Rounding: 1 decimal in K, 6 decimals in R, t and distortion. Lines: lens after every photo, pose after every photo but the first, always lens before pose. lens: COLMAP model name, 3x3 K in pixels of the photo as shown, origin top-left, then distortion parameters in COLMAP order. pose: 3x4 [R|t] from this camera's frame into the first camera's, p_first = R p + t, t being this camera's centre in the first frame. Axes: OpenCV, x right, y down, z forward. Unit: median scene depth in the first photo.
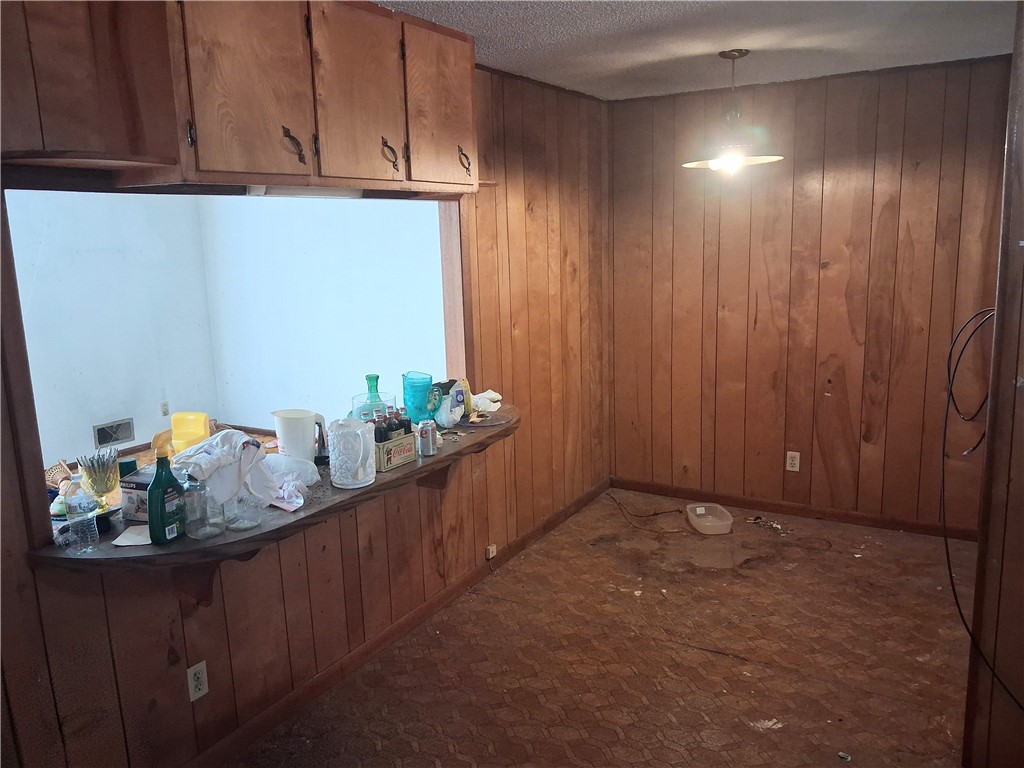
lens RADIAL K [[816.7, 0, 512.3], [0, 816.7, 383.2], [0, 0, 1]] dist [-0.003127, -0.017937]
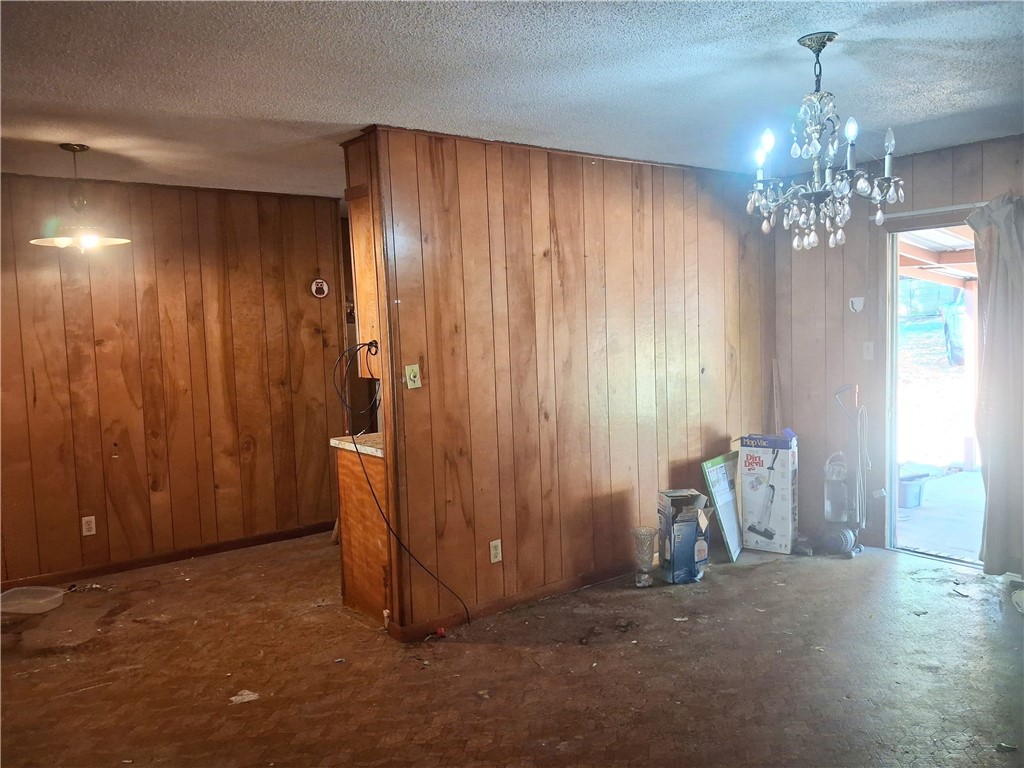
lens RADIAL K [[816.7, 0, 513.6], [0, 816.7, 385.5], [0, 0, 1]] dist [-0.003127, -0.017937]
pose [[0.355605, -0.049231, 0.933339, -0.465883], [0.194138, 0.980722, -0.022237, 0.050006], [-0.914251, 0.189104, 0.358307, 0.083576]]
